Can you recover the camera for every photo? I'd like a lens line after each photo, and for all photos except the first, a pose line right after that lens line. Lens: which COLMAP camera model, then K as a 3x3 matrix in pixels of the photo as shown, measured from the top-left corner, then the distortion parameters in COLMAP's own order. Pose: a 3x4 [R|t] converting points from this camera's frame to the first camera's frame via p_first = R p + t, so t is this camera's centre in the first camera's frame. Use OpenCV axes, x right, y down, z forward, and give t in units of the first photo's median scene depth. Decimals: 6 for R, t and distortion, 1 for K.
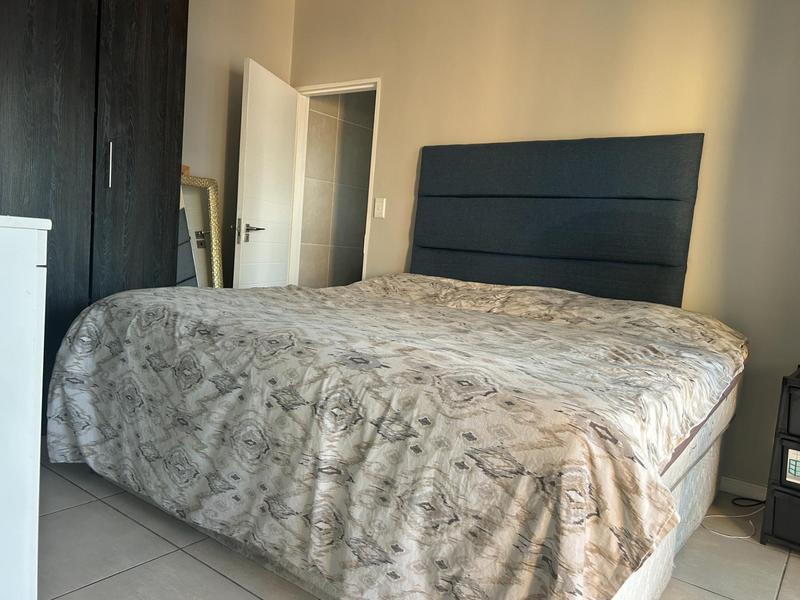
lens RADIAL K [[607.2, 0, 395.7], [0, 607.2, 303.9], [0, 0, 1]] dist [0.073086, -0.087177]
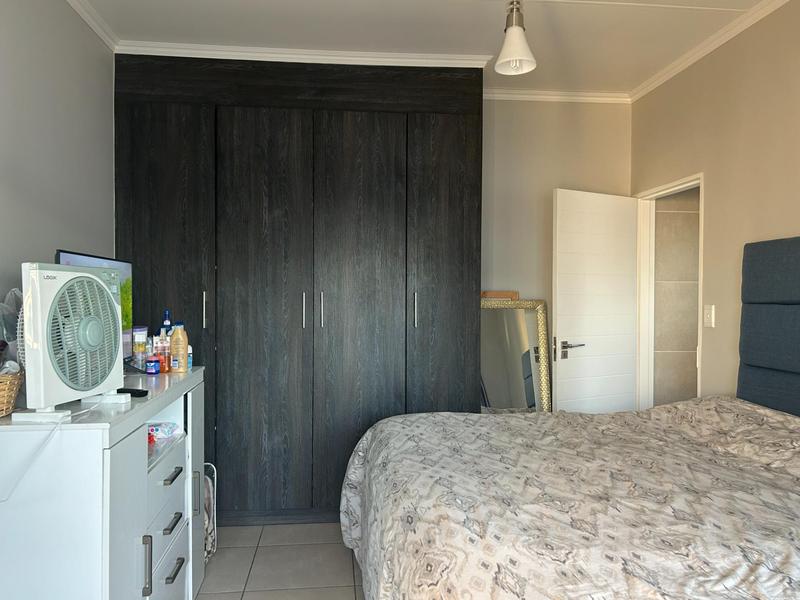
lens RADIAL K [[607.2, 0, 395.7], [0, 607.2, 303.9], [0, 0, 1]] dist [0.073086, -0.087177]
pose [[0.681913, -0.070204, -0.728056, 0.320141], [-0.019281, 0.993312, -0.113841, -0.070583], [0.731179, 0.091667, 0.675999, 0.086421]]
